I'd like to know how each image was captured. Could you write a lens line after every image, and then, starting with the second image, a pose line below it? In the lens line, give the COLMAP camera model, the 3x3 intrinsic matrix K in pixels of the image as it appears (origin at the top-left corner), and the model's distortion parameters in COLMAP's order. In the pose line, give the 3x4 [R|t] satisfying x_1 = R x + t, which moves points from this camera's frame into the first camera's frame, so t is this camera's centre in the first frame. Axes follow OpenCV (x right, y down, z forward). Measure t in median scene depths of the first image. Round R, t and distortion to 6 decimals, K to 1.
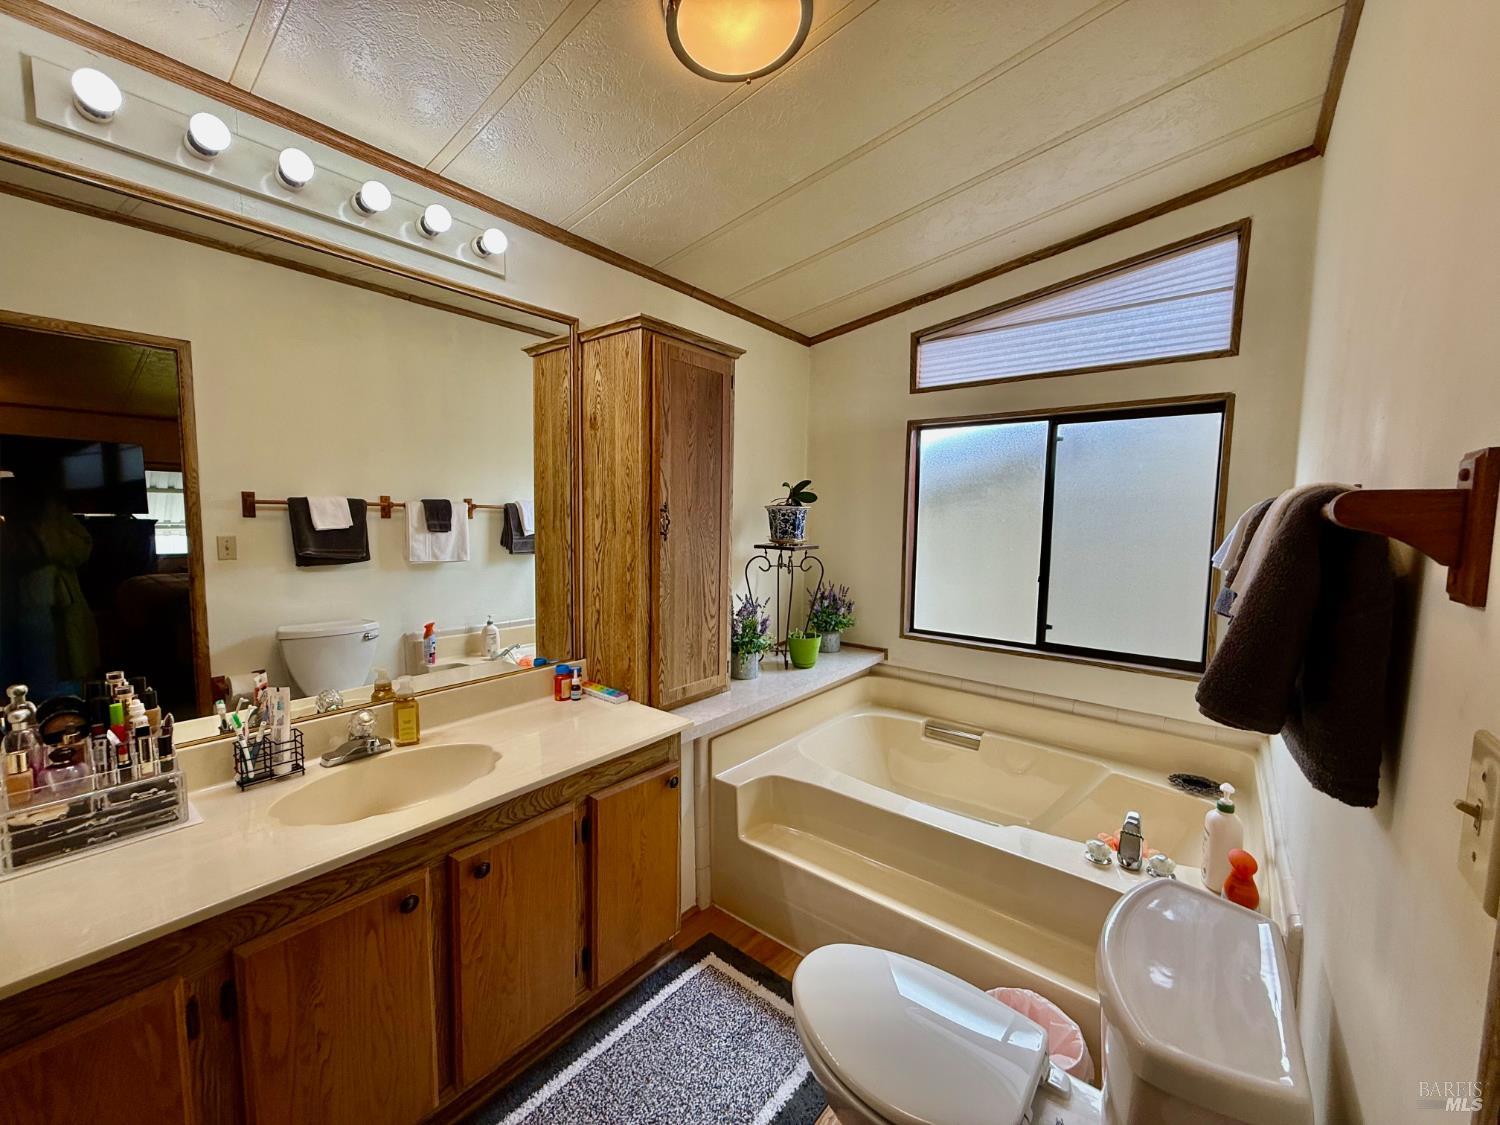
lens RADIAL K [[596.2, 0, 746.5], [0, 596.2, 565.5], [0, 0, 1]] dist [-0.000282, 0.000463]
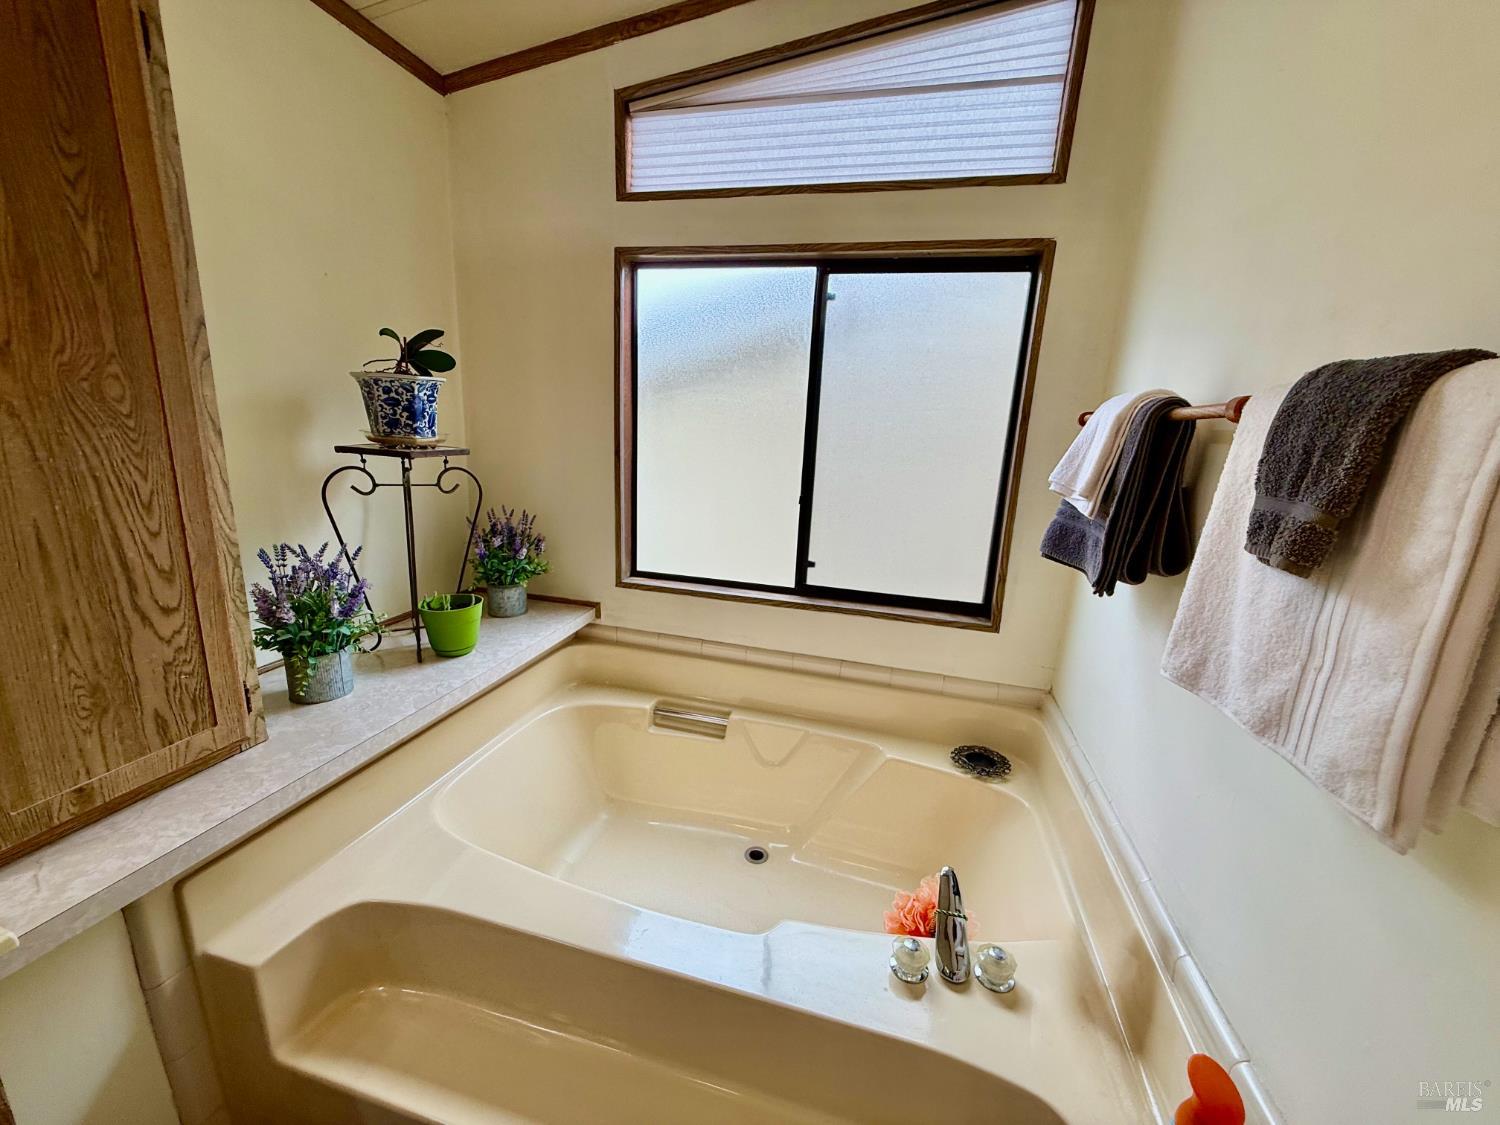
lens RADIAL K [[596.2, 0, 747.3], [0, 596.2, 563.2], [0, 0, 1]] dist [-0.000282, 0.000463]
pose [[0.913037, -0.065018, 0.402662, 0.130747], [0.000268, 0.987309, 0.158813, -0.015648], [-0.407877, -0.144894, 0.901467, 0.350386]]
